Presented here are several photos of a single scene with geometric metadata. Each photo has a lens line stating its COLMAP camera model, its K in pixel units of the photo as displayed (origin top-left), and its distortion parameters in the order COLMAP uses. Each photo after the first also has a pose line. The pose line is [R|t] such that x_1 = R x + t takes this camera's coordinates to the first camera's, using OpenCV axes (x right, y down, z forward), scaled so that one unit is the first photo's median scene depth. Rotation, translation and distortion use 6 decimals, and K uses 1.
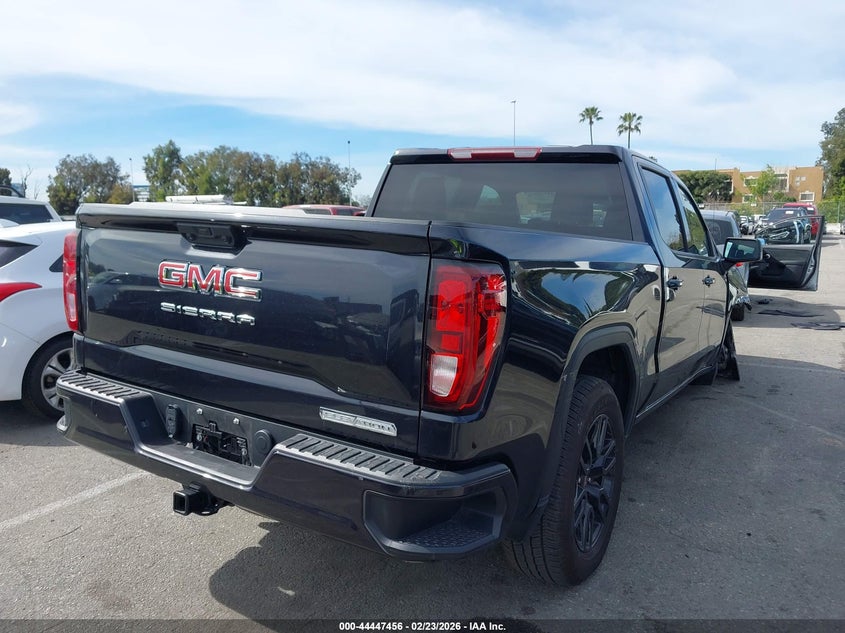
lens RADIAL K [[693.6, 0, 423.9], [0, 693.6, 315.0], [0, 0, 1]] dist [0.009289, -0.004288]
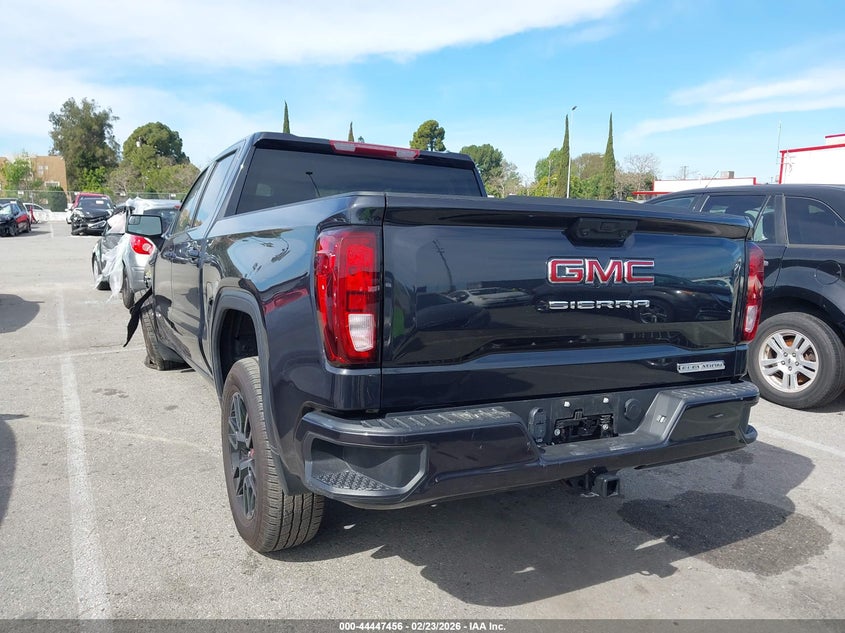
lens RADIAL K [[693.6, 0, 423.3], [0, 693.6, 316.8], [0, 0, 1]] dist [0.009289, -0.004288]
pose [[0.499018, -0.126801, 0.857265, -0.140633], [0.110824, 0.990452, 0.081990, -0.010357], [-0.859476, 0.054091, 0.508306, 0.072863]]
